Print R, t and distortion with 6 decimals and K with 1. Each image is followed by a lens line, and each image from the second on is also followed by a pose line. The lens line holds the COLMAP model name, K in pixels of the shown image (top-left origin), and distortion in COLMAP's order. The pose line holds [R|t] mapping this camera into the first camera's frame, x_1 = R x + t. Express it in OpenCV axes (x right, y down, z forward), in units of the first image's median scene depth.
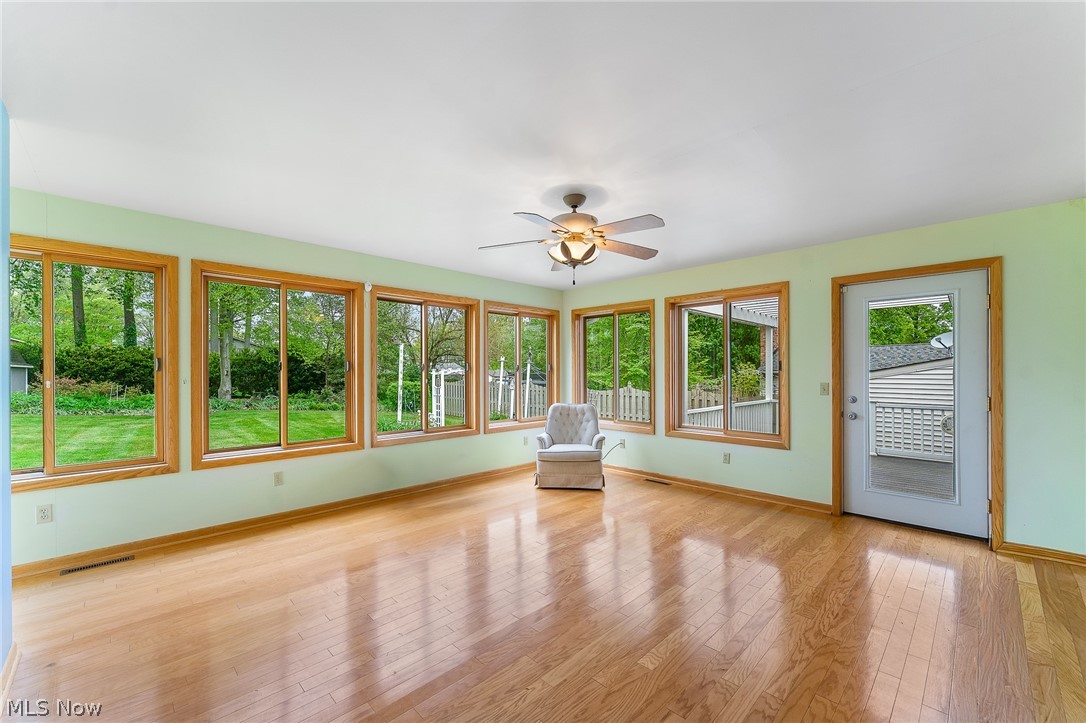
lens RADIAL K [[435.5, 0, 546.7], [0, 435.5, 372.4], [0, 0, 1]] dist [-0.000109, 0.000033]
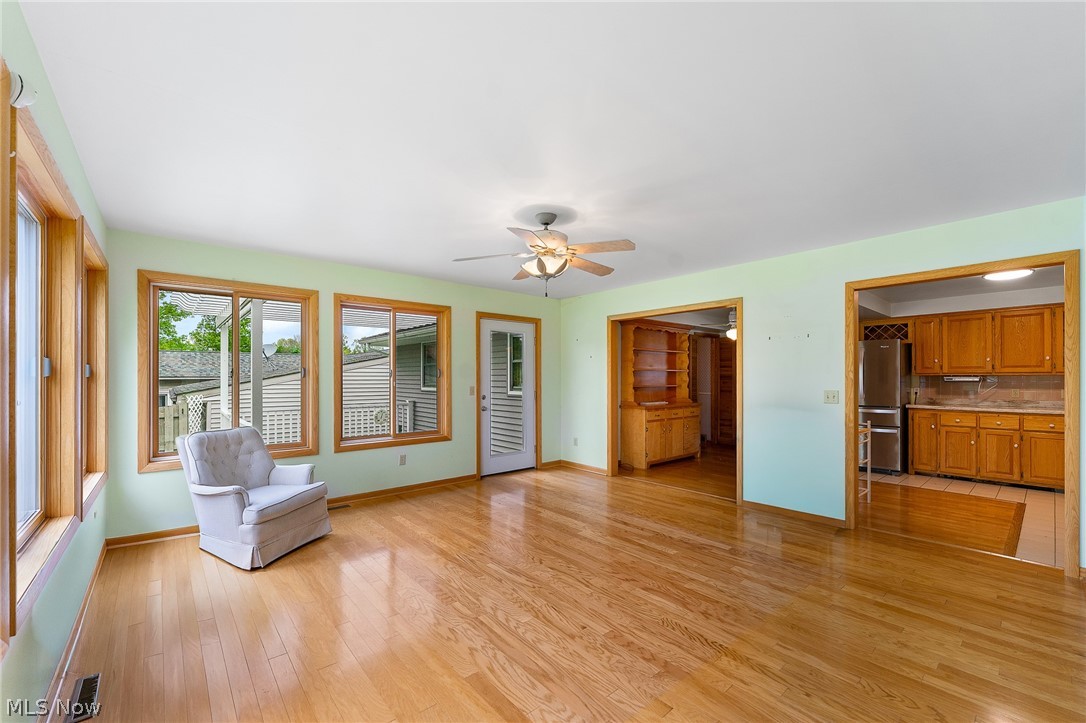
lens RADIAL K [[440.9, 0, 545.8], [0, 440.9, 377.0], [0, 0, 1]] dist [-0.000064, -0.000038]
pose [[0.074389, 0.002319, 0.997227, -0.746709], [0.002797, 0.999993, -0.002534, -0.001352], [-0.997225, 0.002978, 0.074382, 0.677642]]
